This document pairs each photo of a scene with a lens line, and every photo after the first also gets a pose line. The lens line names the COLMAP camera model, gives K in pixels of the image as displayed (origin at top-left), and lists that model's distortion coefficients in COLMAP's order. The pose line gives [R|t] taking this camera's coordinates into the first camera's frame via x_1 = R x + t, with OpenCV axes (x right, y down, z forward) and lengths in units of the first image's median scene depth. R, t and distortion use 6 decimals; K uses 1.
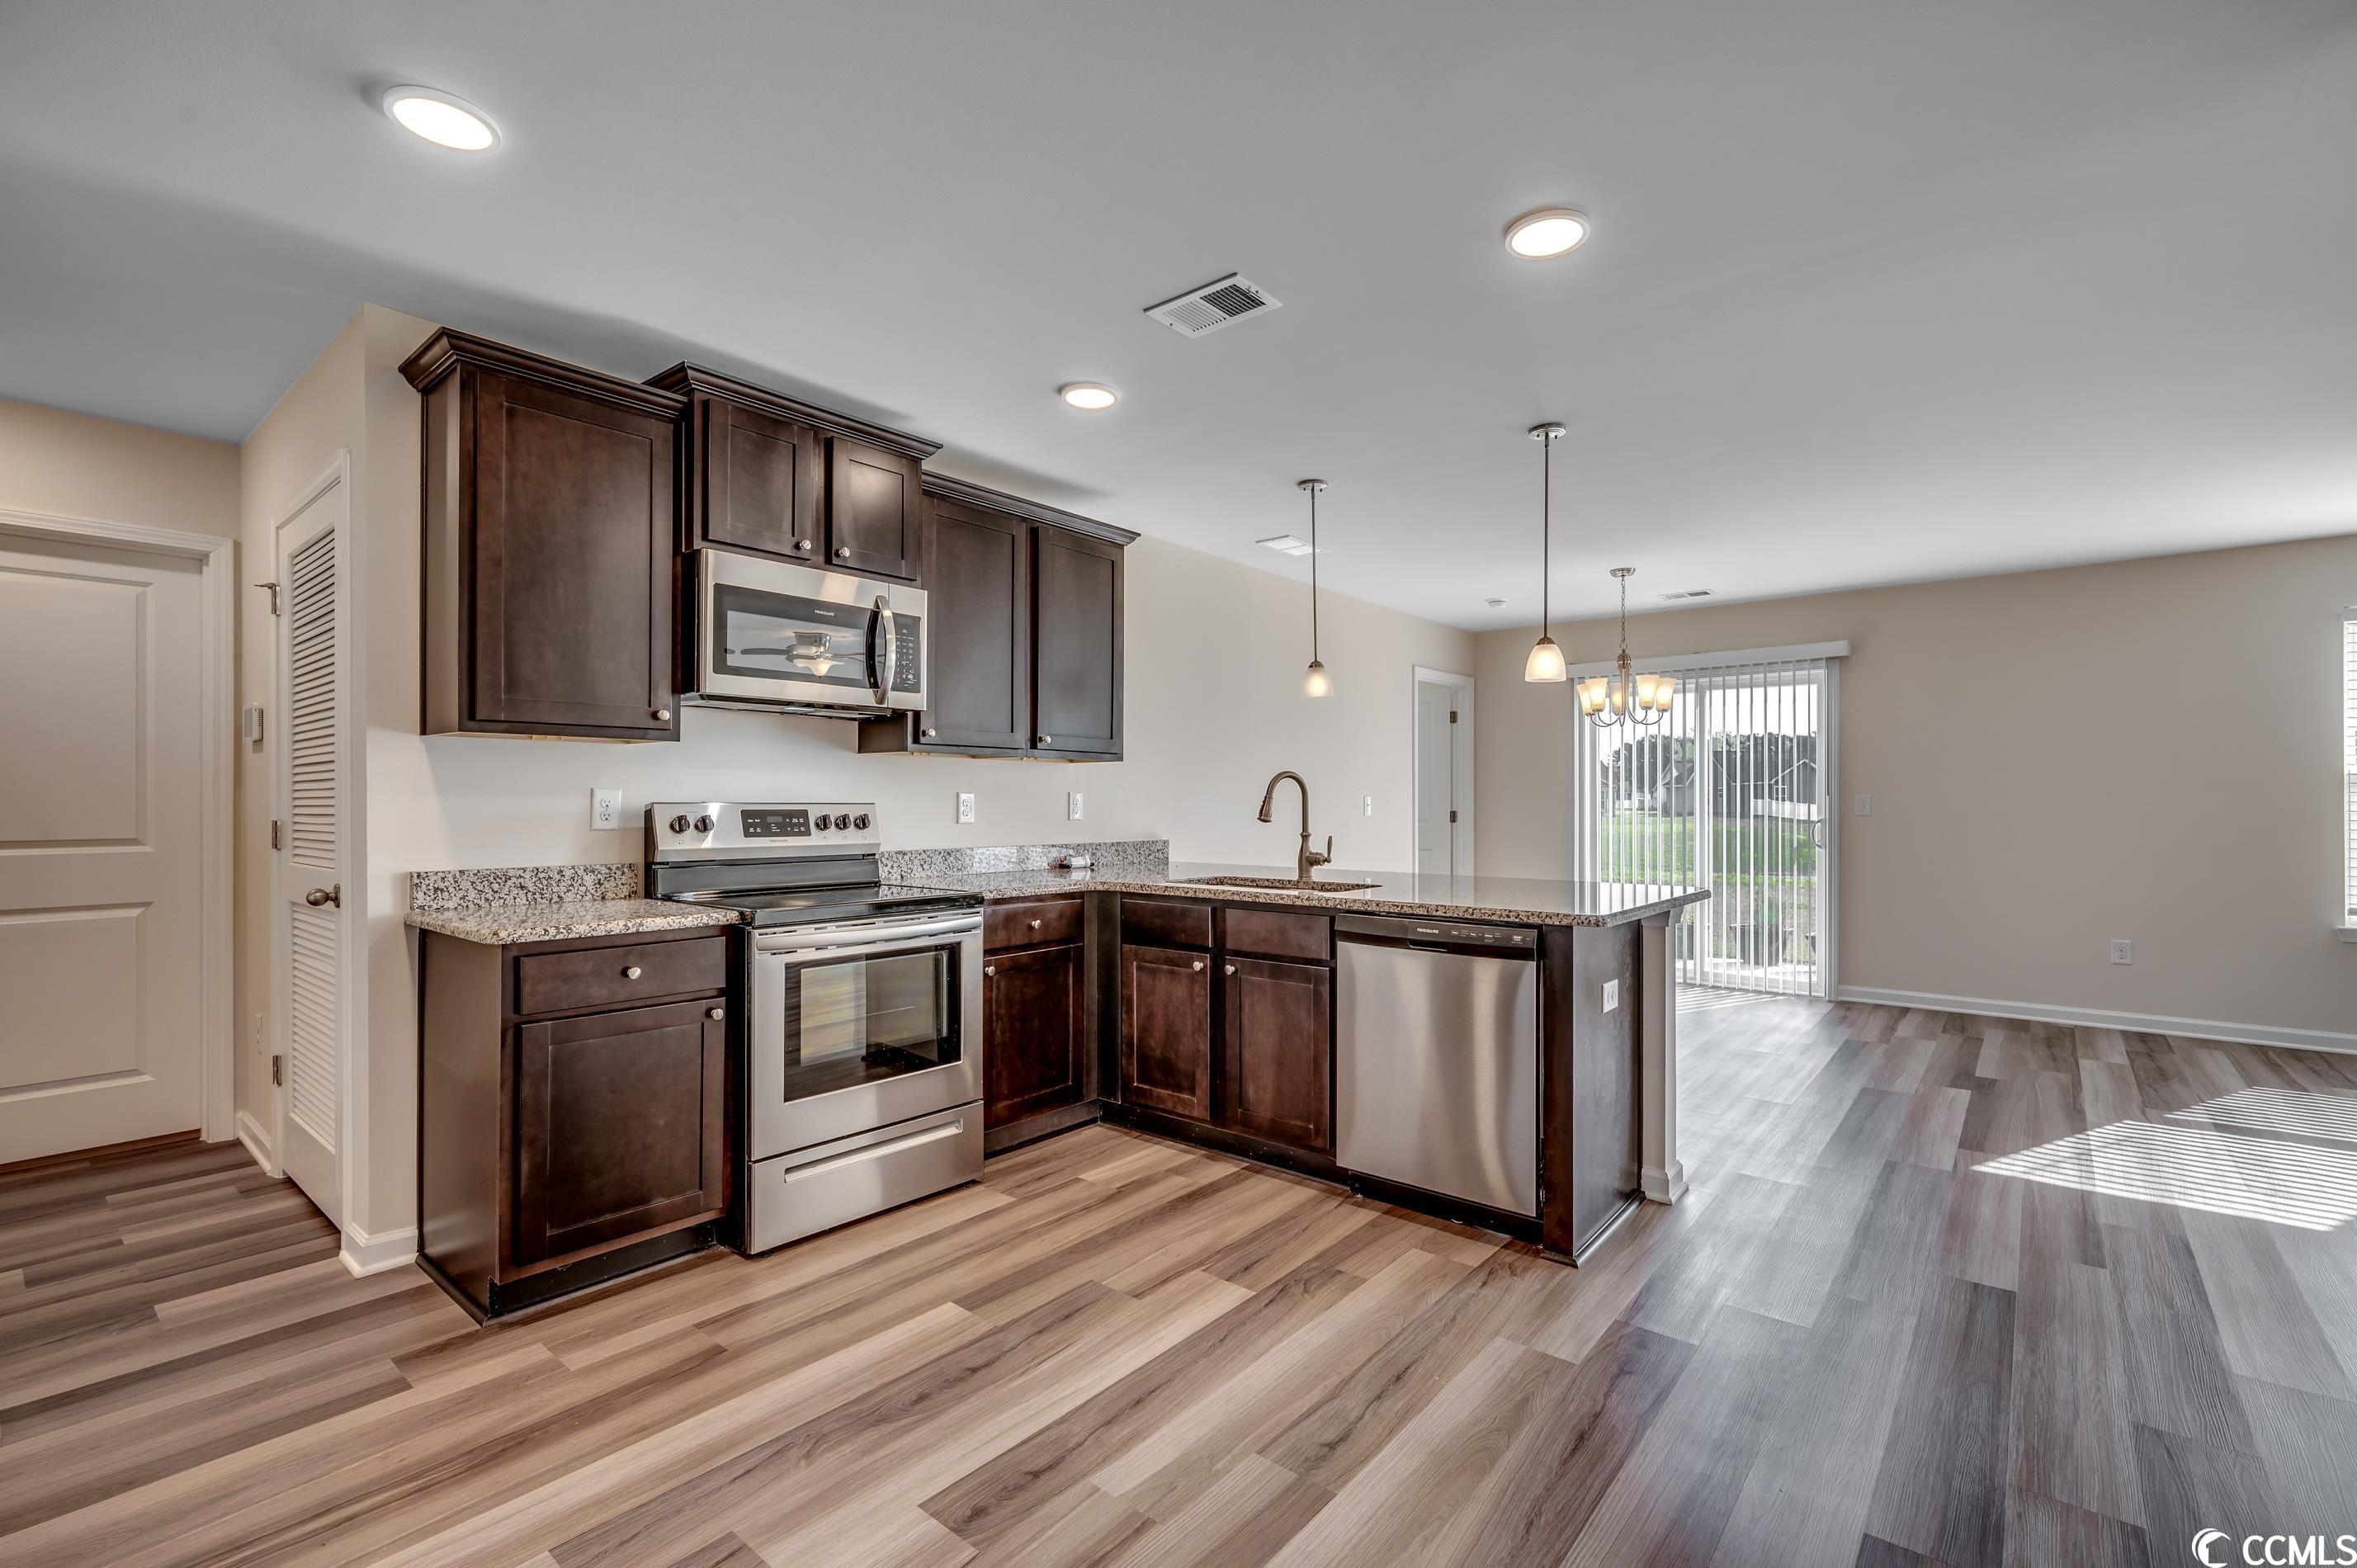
lens RADIAL K [[1026.4, 0, 1180.9], [0, 1026.4, 797.1], [0, 0, 1]] dist [0.000040, -0.000121]
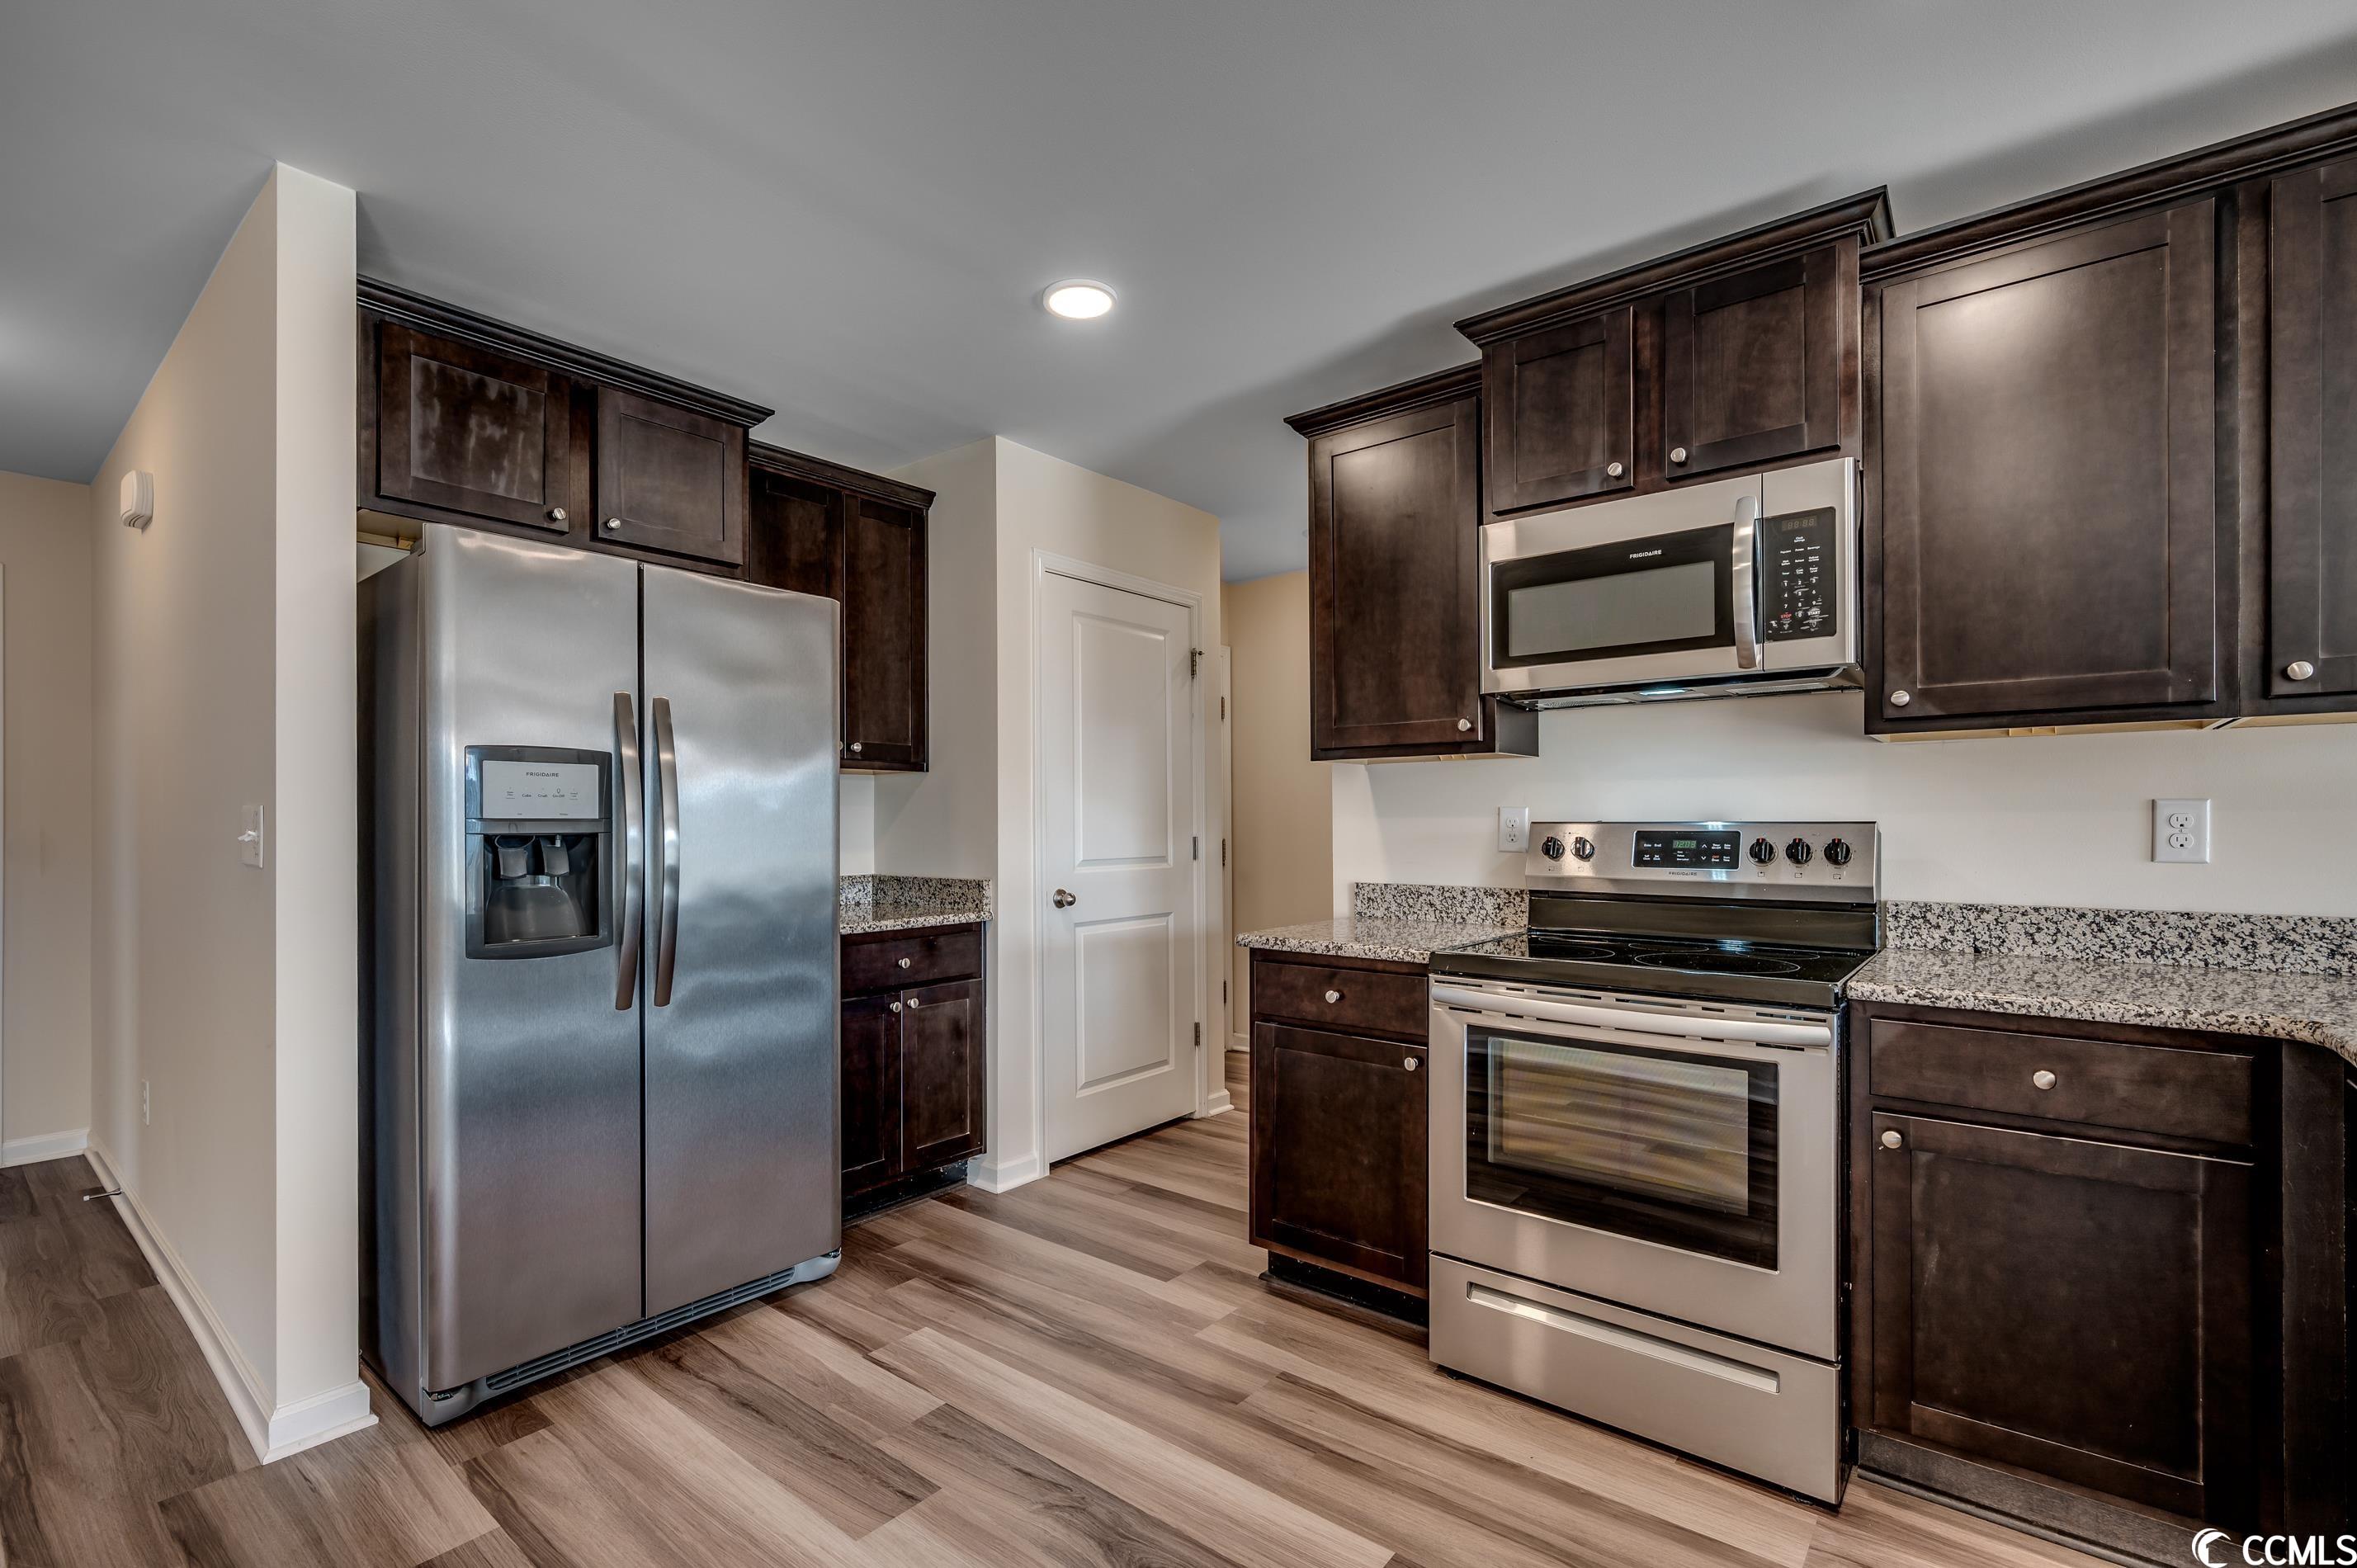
lens RADIAL K [[1042.3, 0, 1176.0], [0, 1042.3, 815.1], [0, 0, 1]] dist [-0.000312, -0.000025]
pose [[0.015781, -0.008020, -0.999843, 0.361704], [0.009189, 0.999927, -0.007875, 0.003403], [0.999833, -0.009063, 0.015853, 0.651781]]
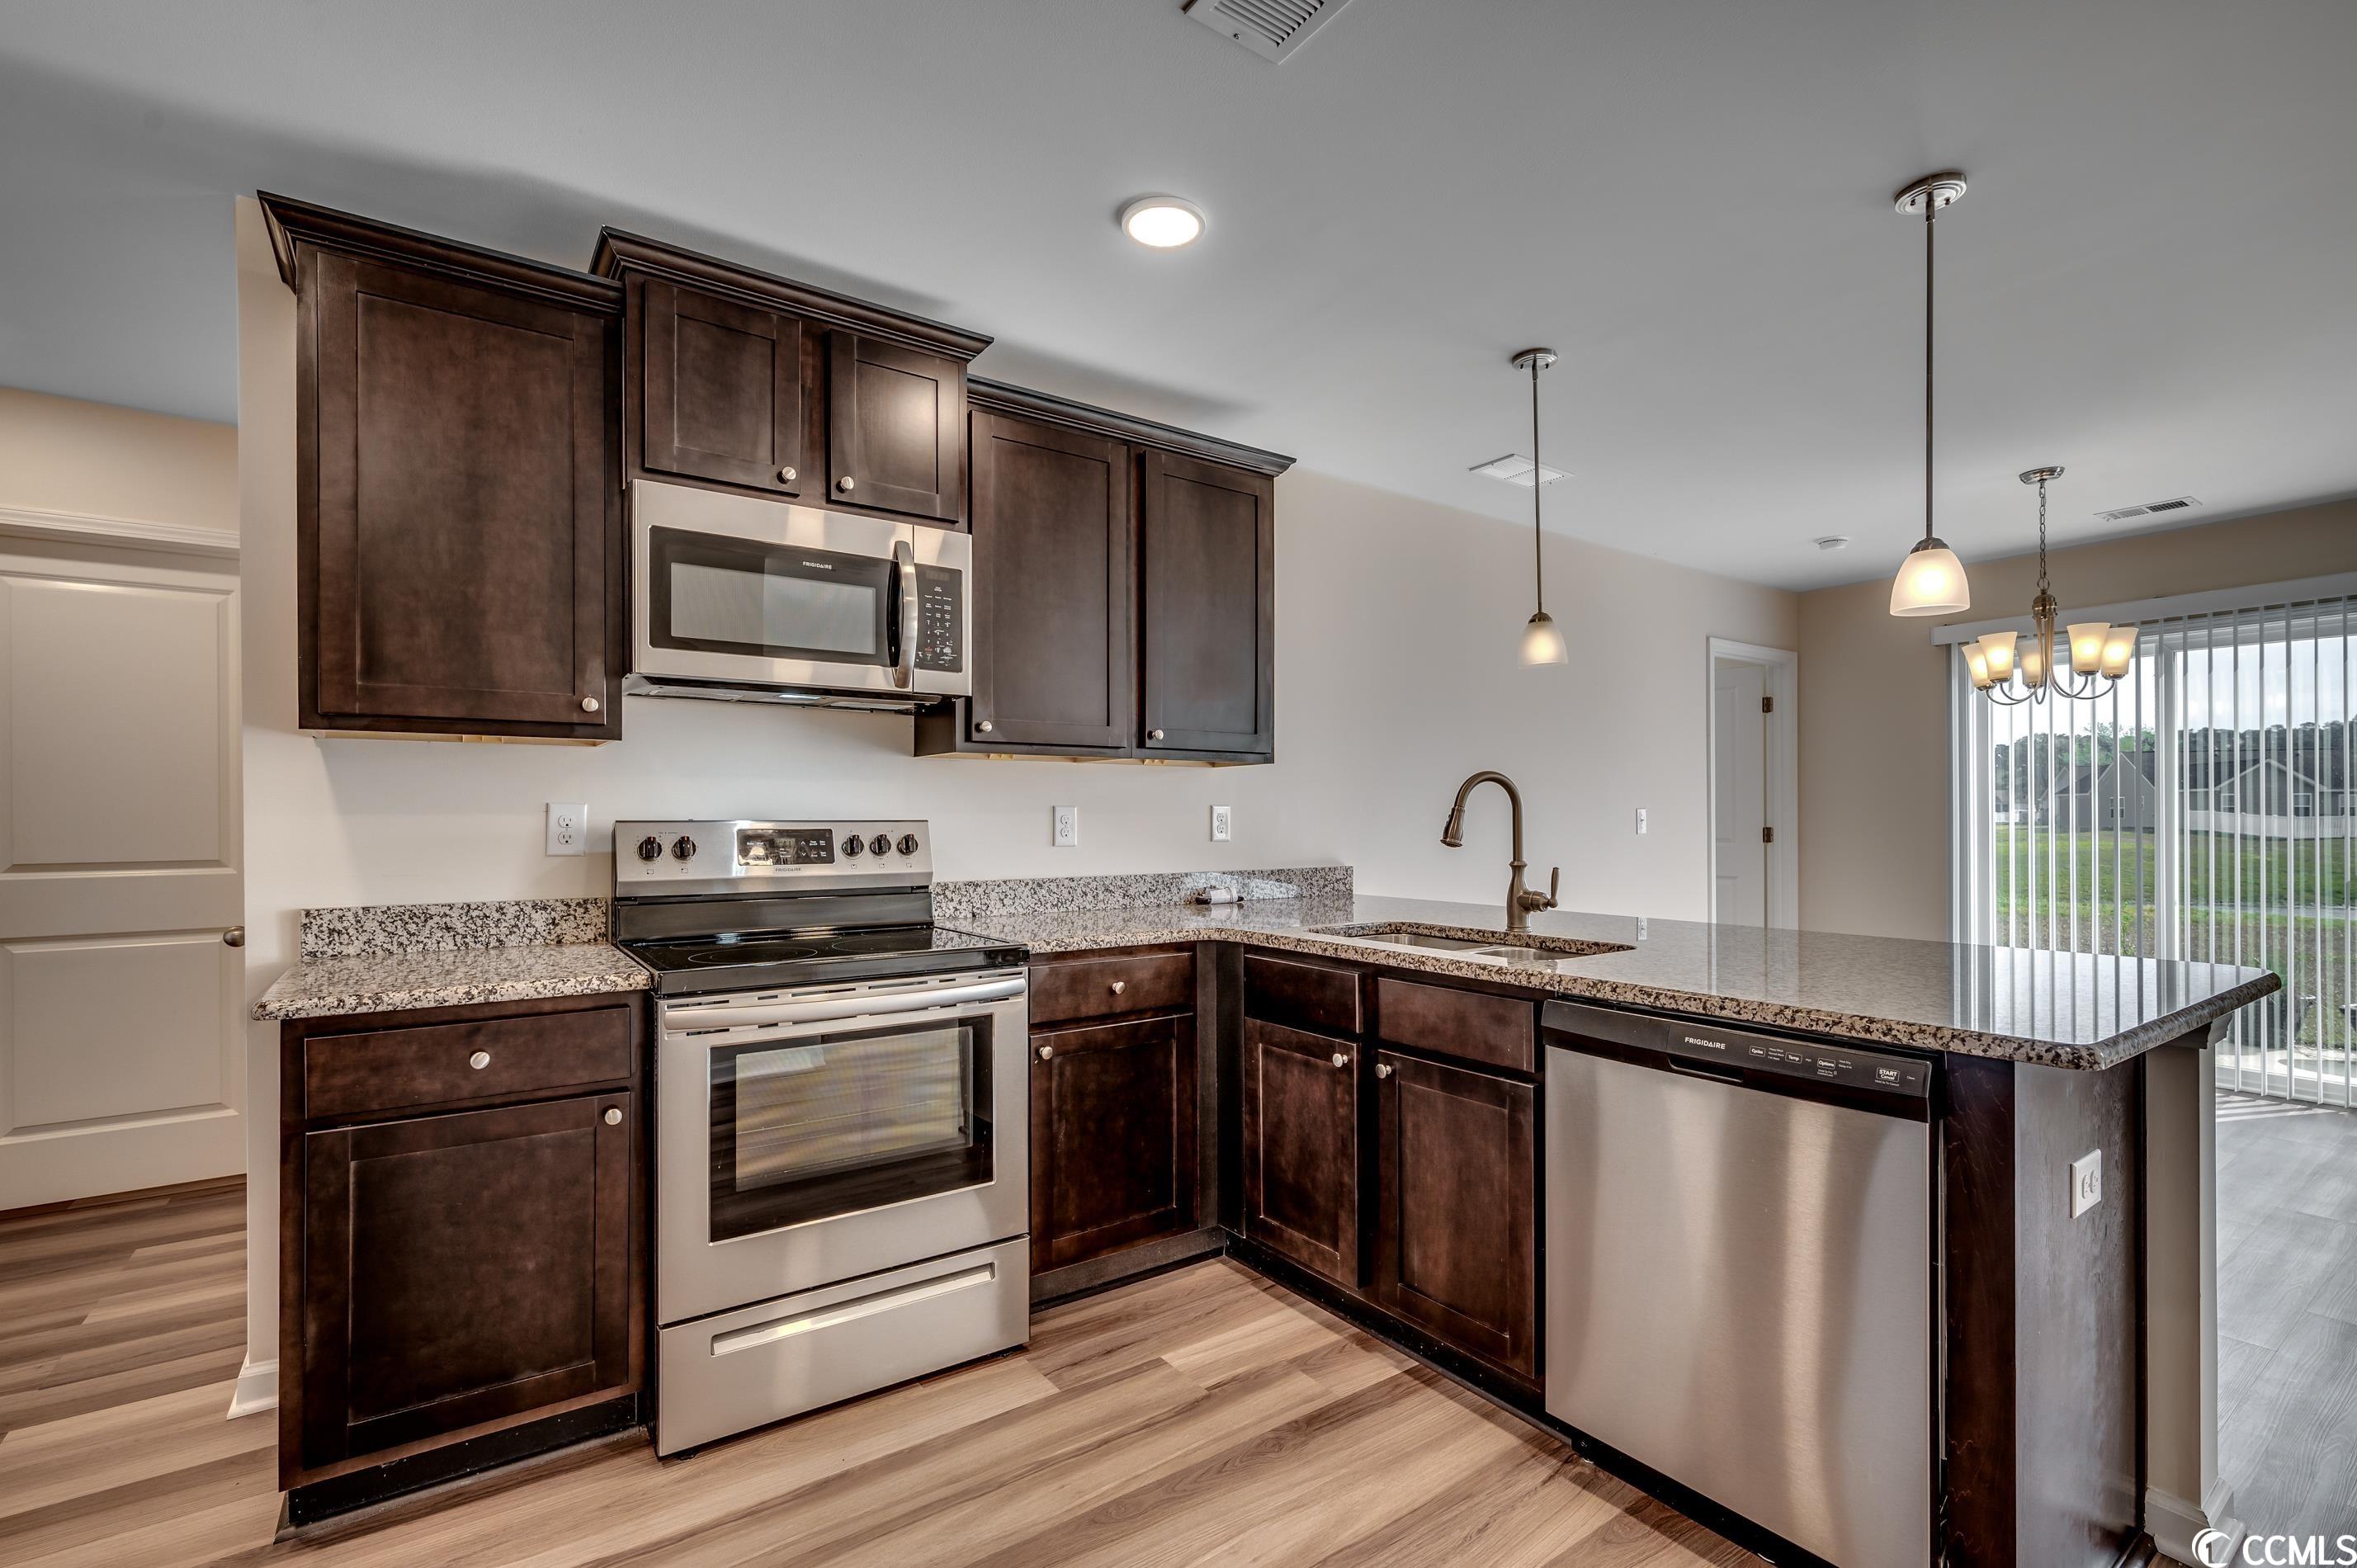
lens RADIAL K [[1042.3, 0, 1176.0], [0, 1042.3, 815.1], [0, 0, 1]] dist [-0.000312, -0.000025]
pose [[0.966266, -0.004382, -0.257509, 0.096102], [0.005001, 0.999986, 0.001748, 0.001644], [0.257498, -0.002977, 0.966274, 0.330490]]
